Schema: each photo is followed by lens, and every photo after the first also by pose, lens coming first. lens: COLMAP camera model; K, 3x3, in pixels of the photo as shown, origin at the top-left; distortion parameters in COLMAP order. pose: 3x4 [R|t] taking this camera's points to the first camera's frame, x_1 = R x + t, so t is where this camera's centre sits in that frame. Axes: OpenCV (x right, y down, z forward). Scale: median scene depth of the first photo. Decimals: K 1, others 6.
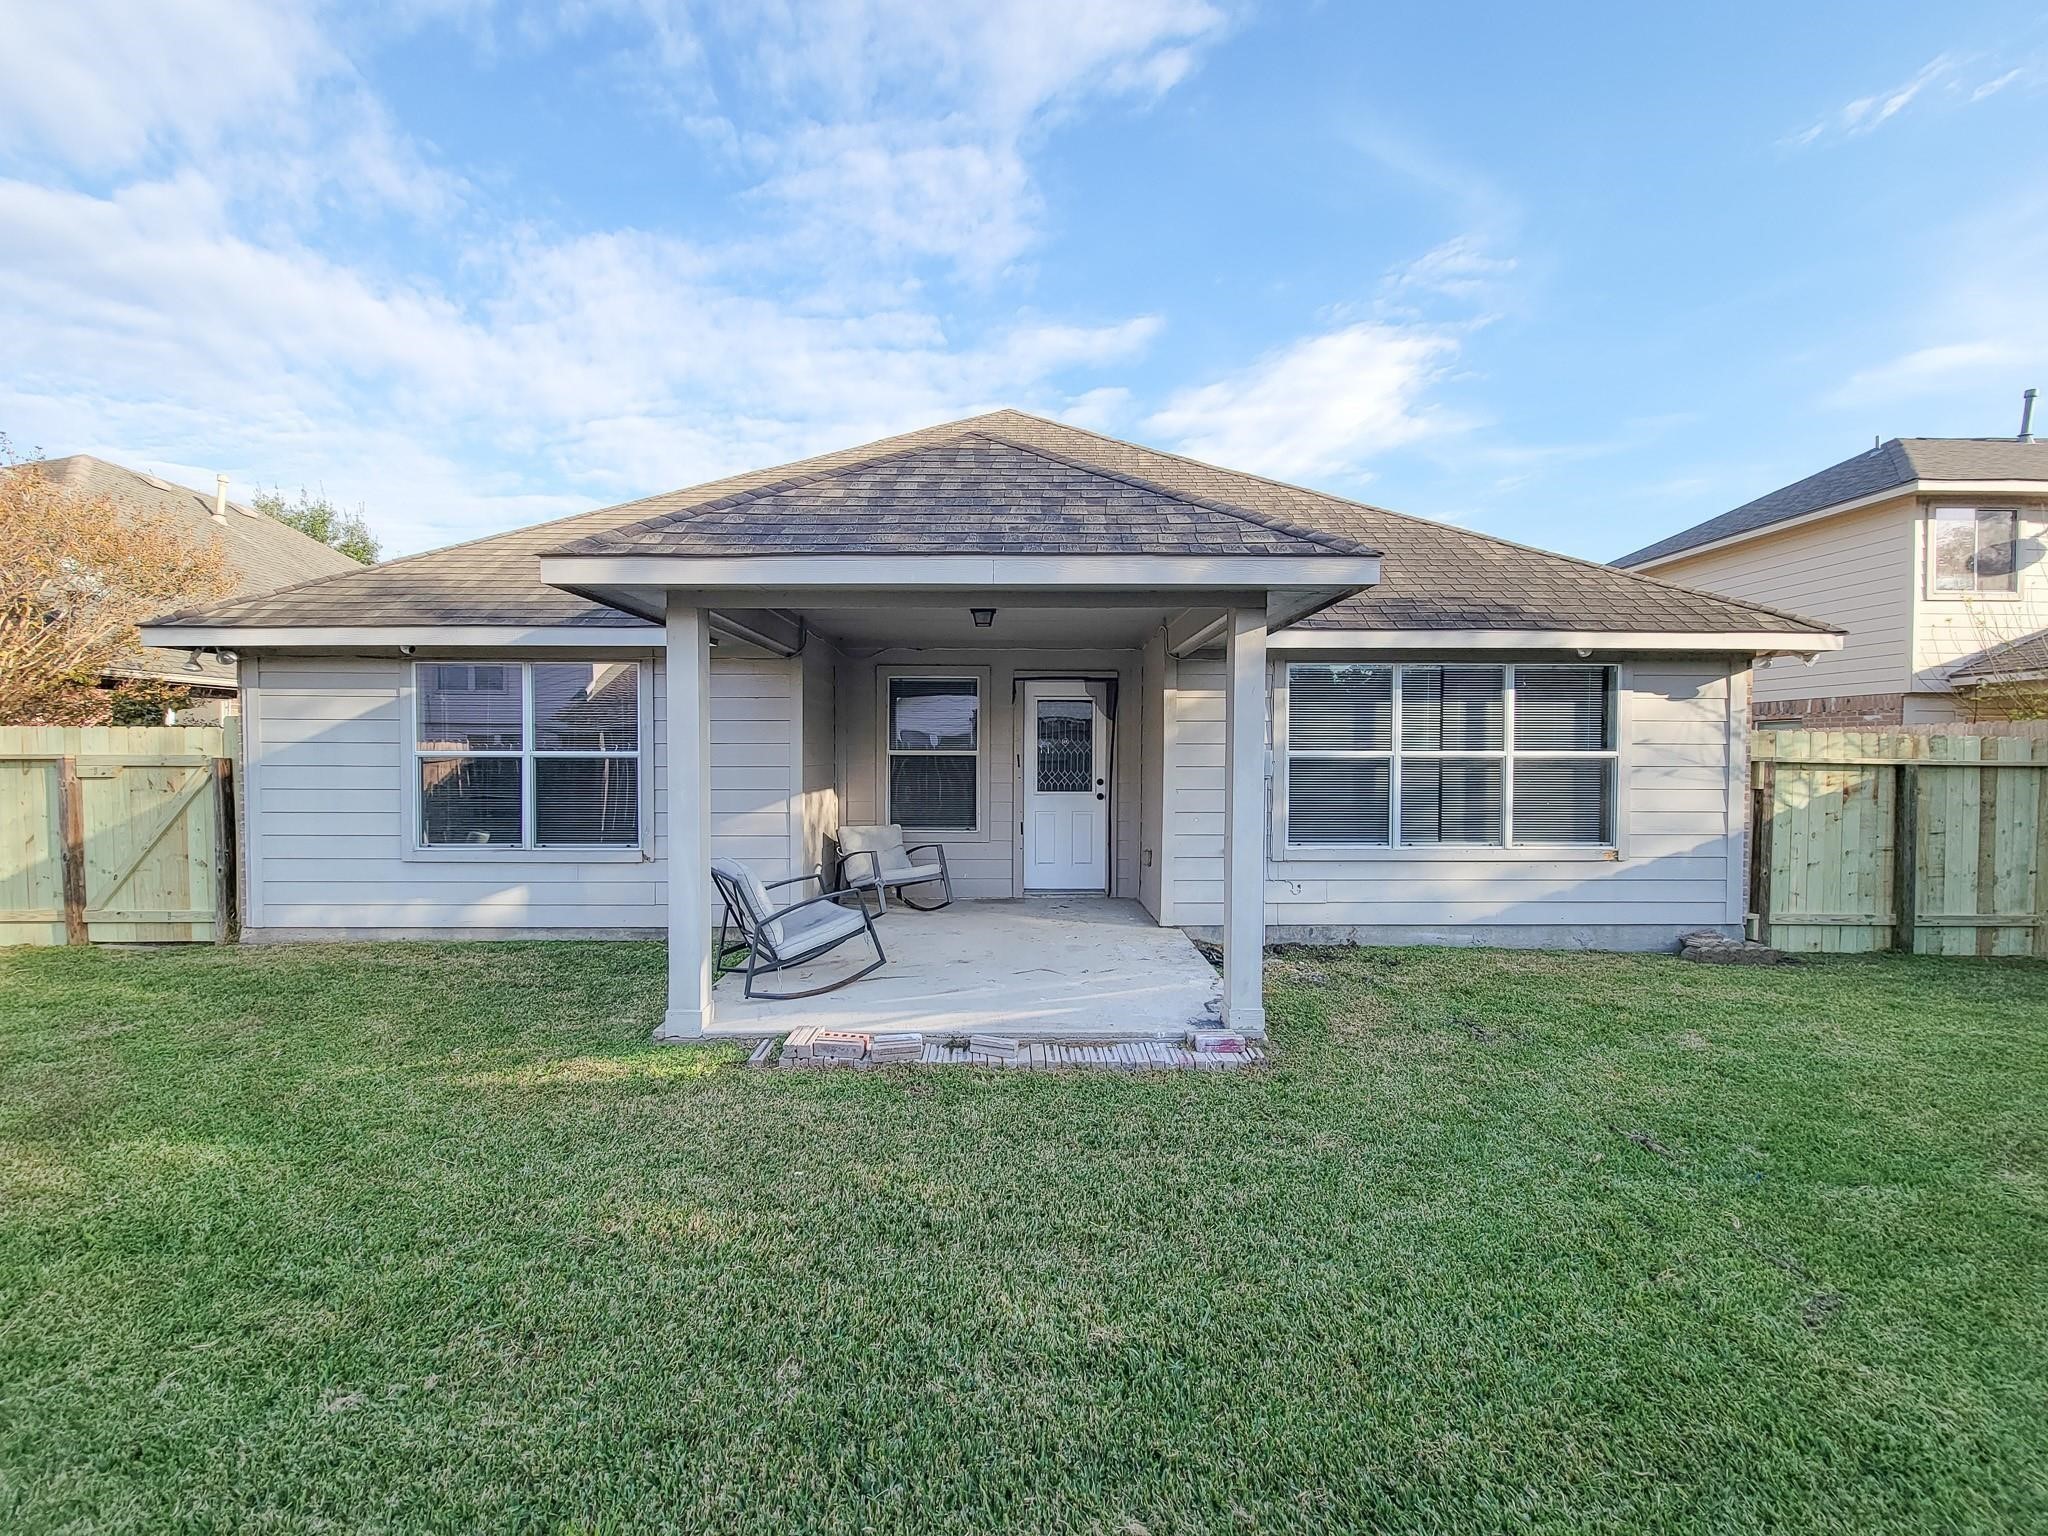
lens RADIAL K [[840.9, 0, 1045.6], [0, 840.9, 779.9], [0, 0, 1]] dist [0.003151, -0.003886]
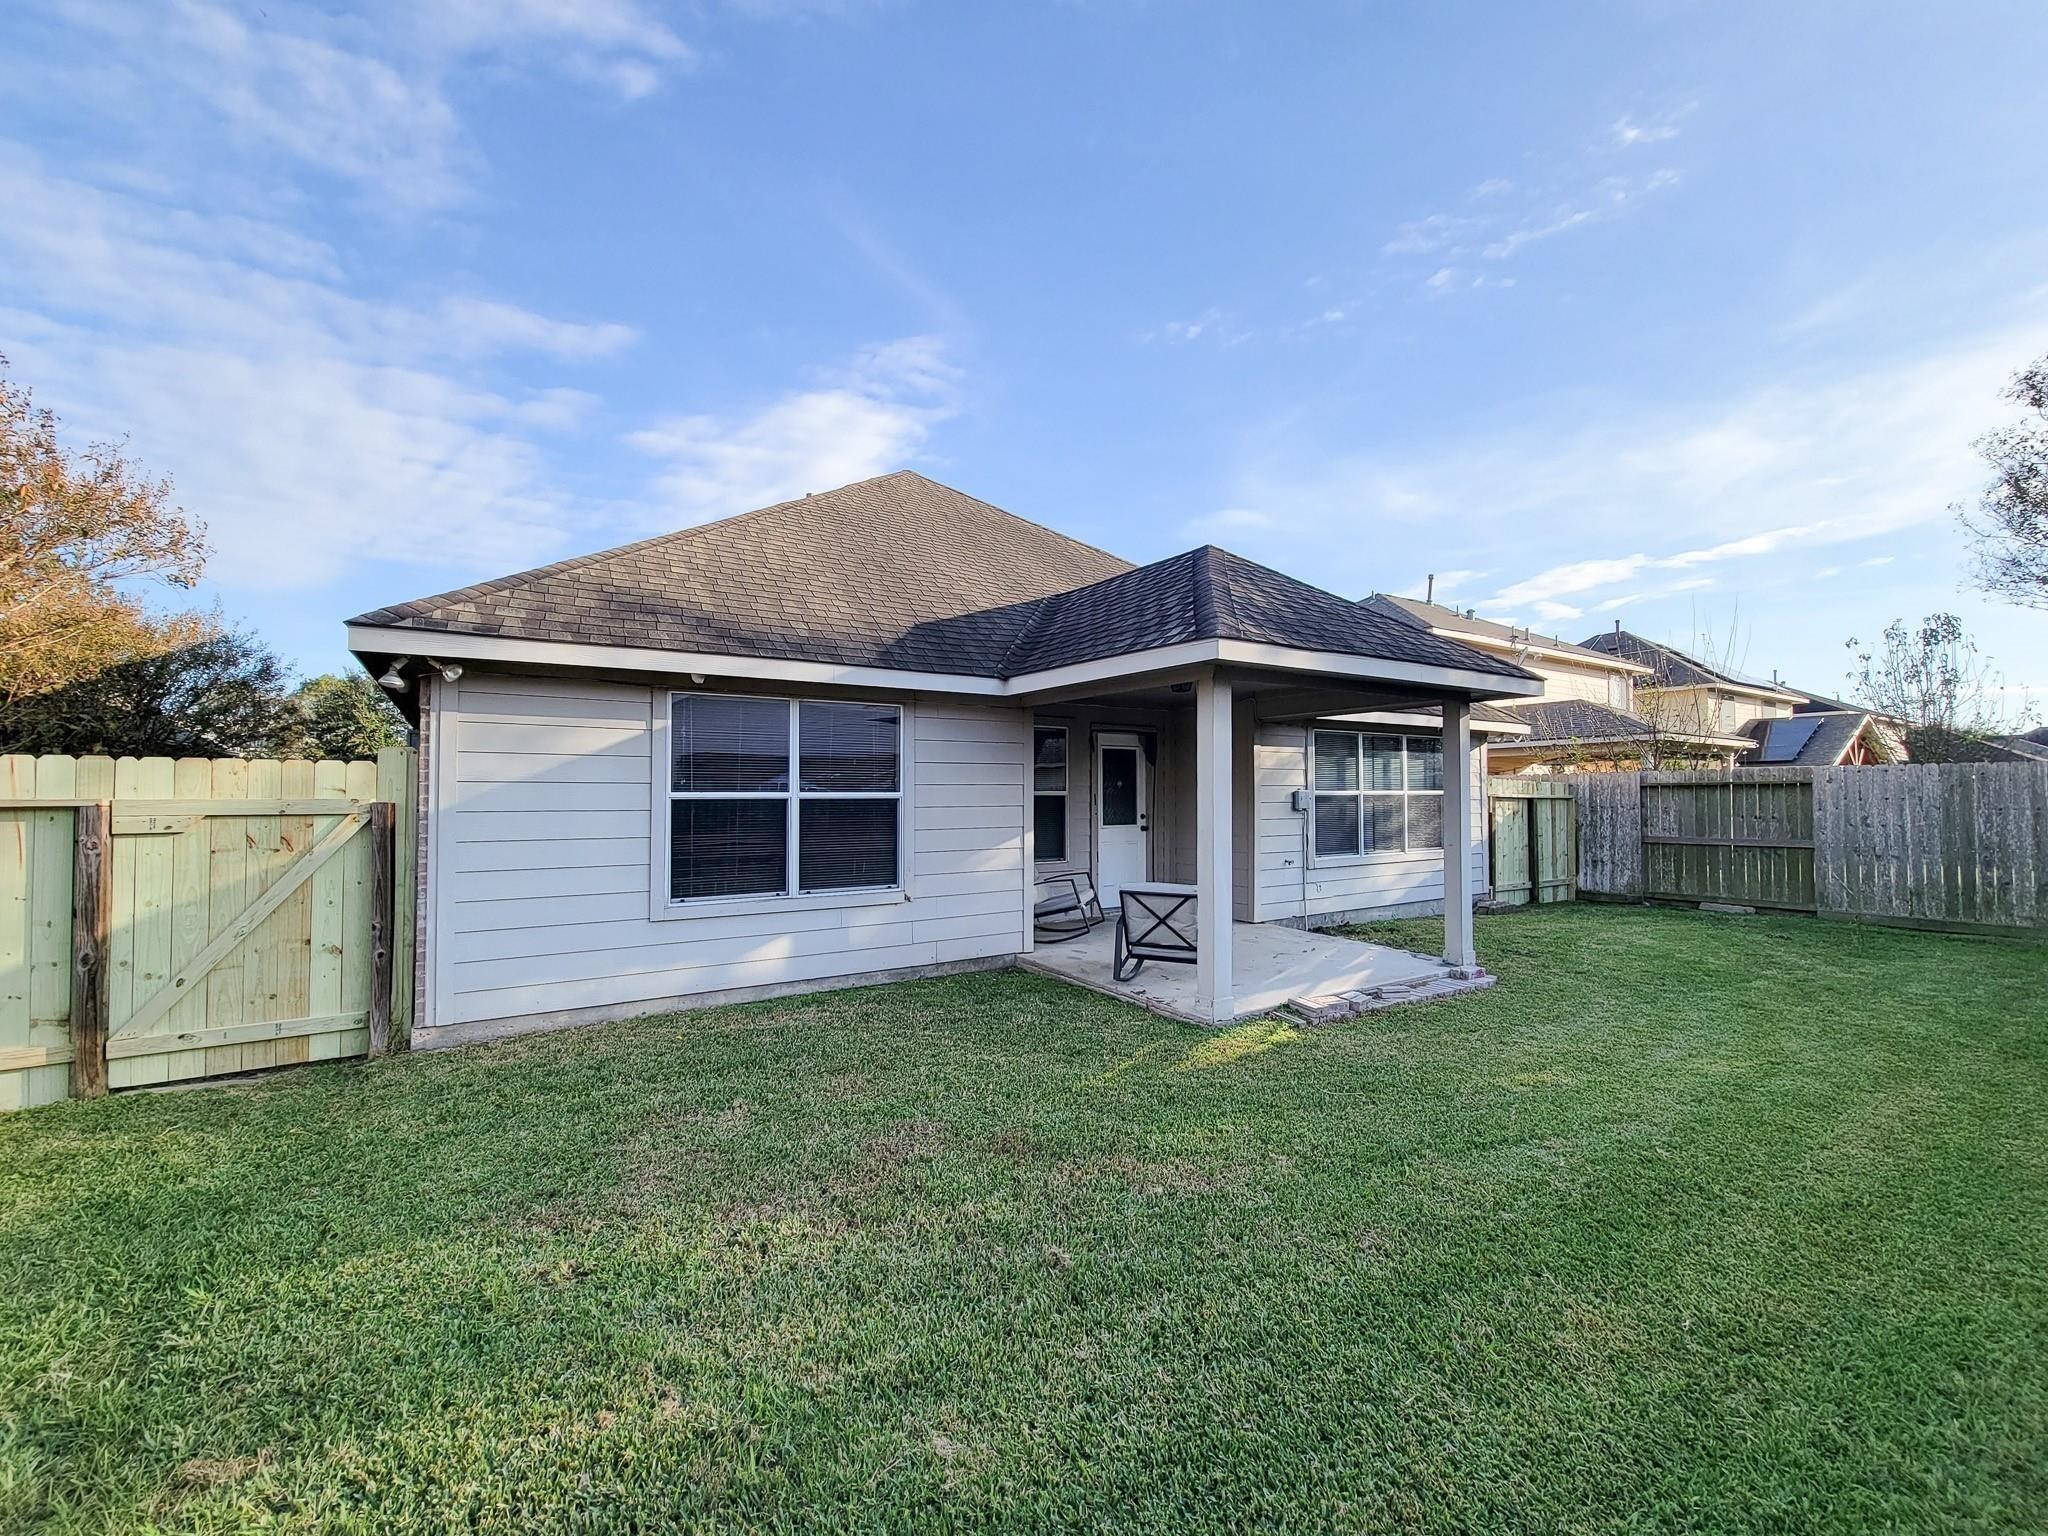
lens RADIAL K [[840.9, 0, 1025.7], [0, 840.9, 775.0], [0, 0, 1]] dist [0.003151, -0.003886]
pose [[0.842891, 0.008233, 0.538021, -0.857491], [0.019866, 0.998725, -0.046405, -0.004511], [-0.537717, 0.049803, 0.841653, 0.062354]]
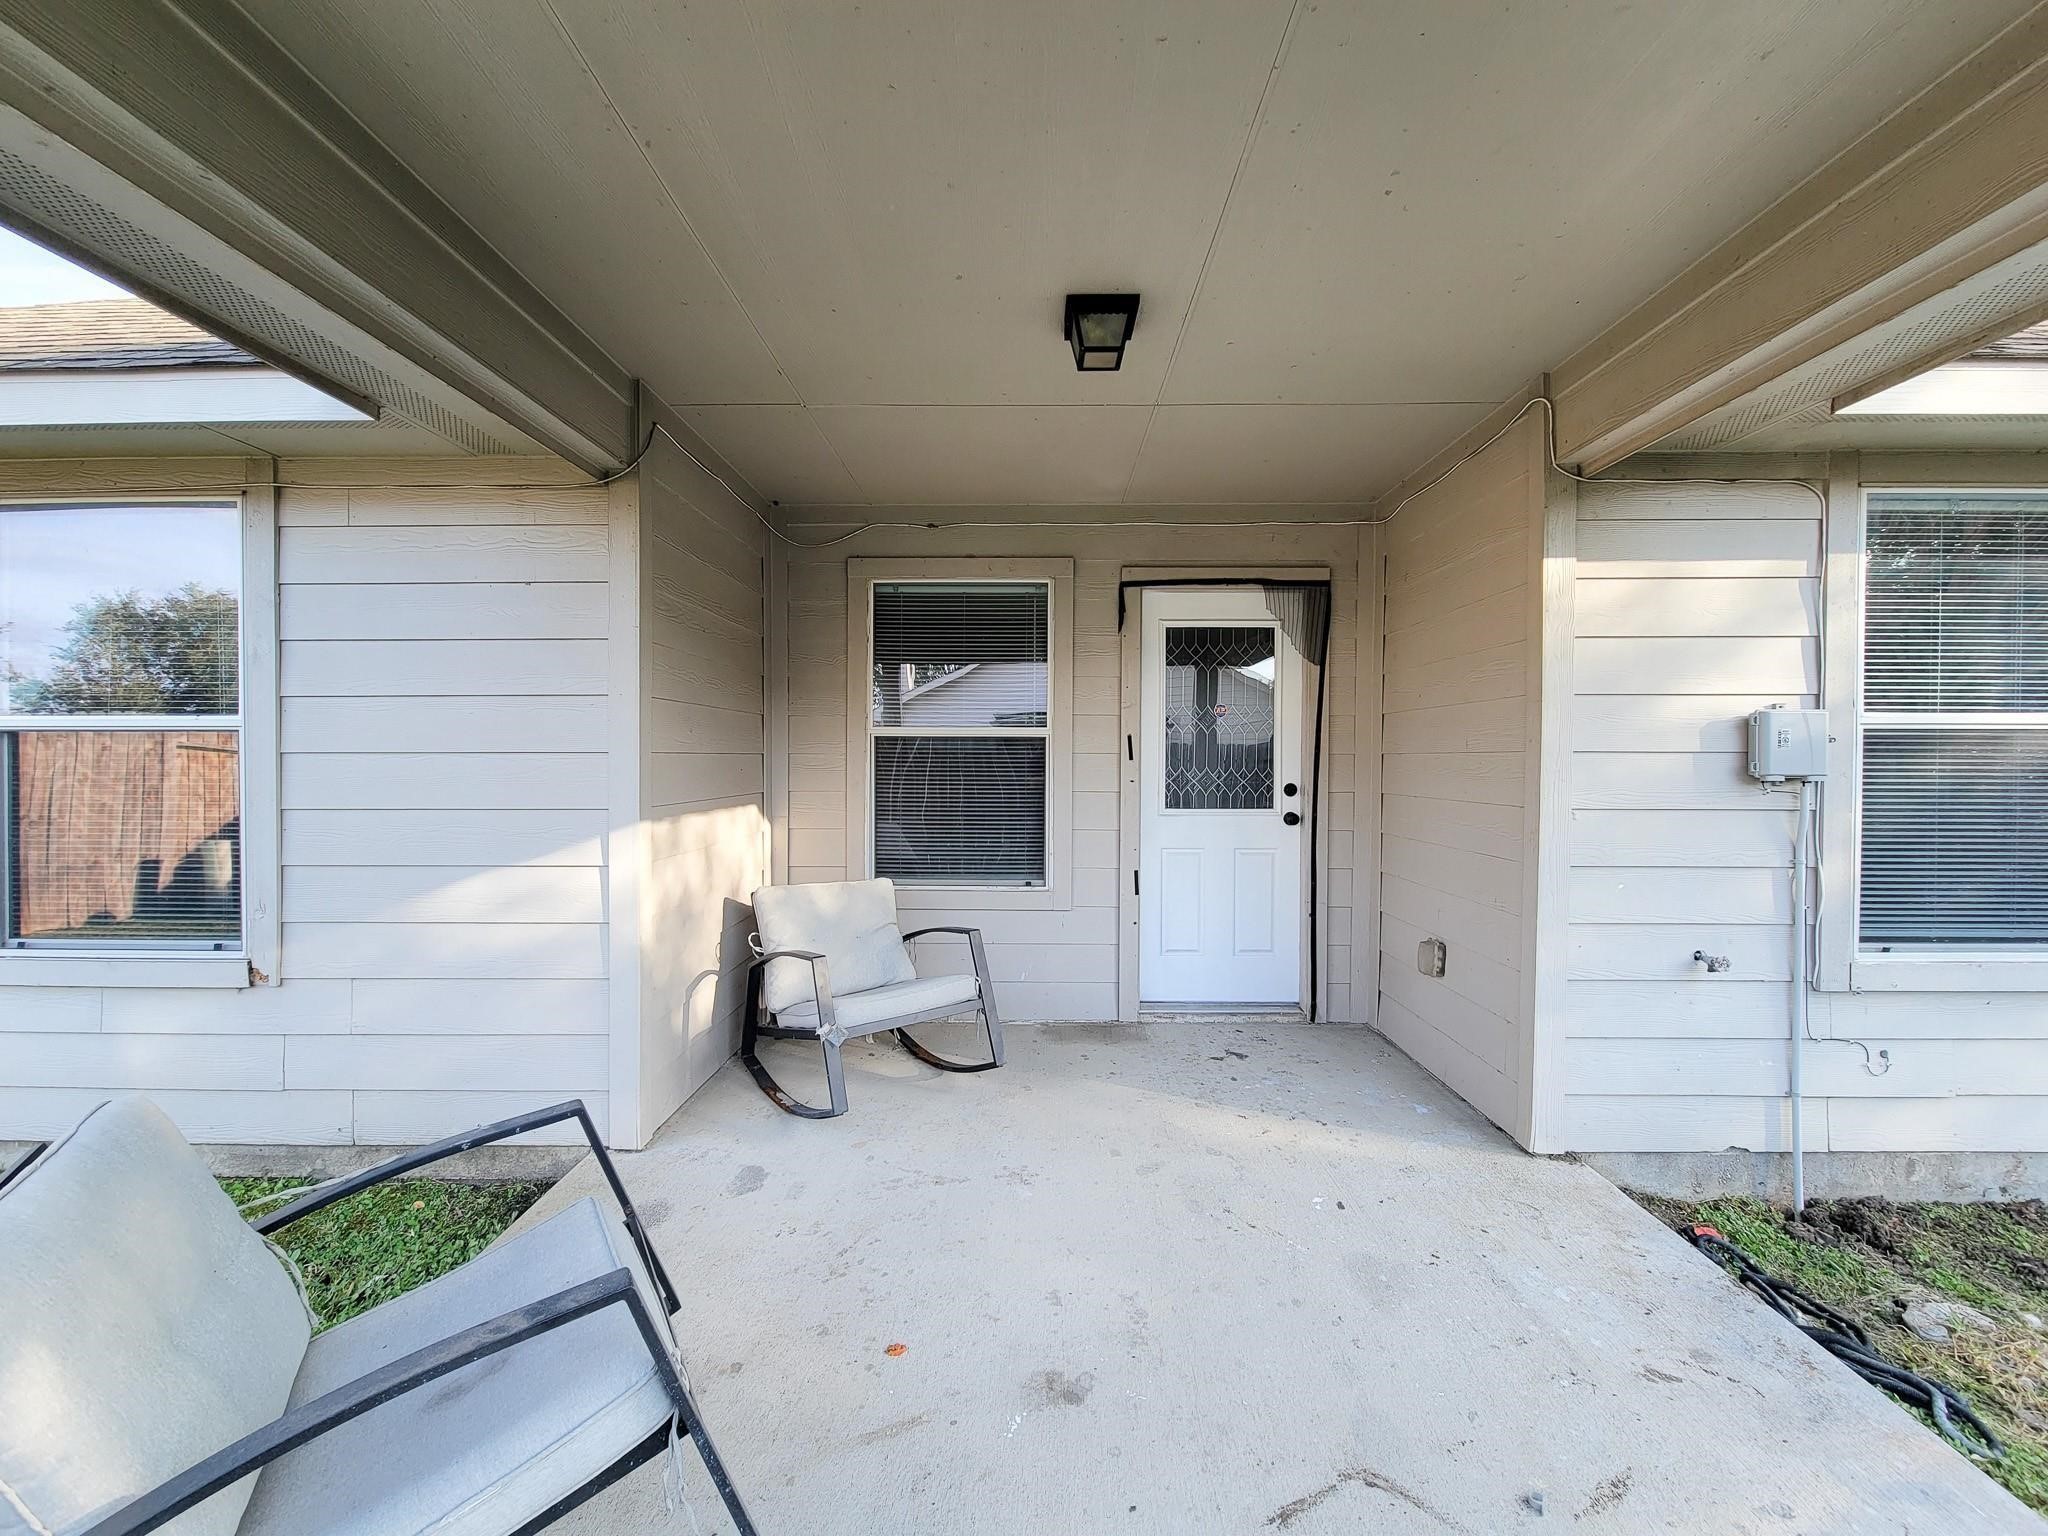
lens RADIAL K [[840.9, 0, 1035.3], [0, 840.9, 766.0], [0, 0, 1]] dist [0.003151, -0.003886]
pose [[0.999220, -0.001274, -0.039481, -0.078050], [0.000403, 0.999756, -0.022077, -0.000775], [0.039499, 0.022044, 0.998976, 0.571291]]
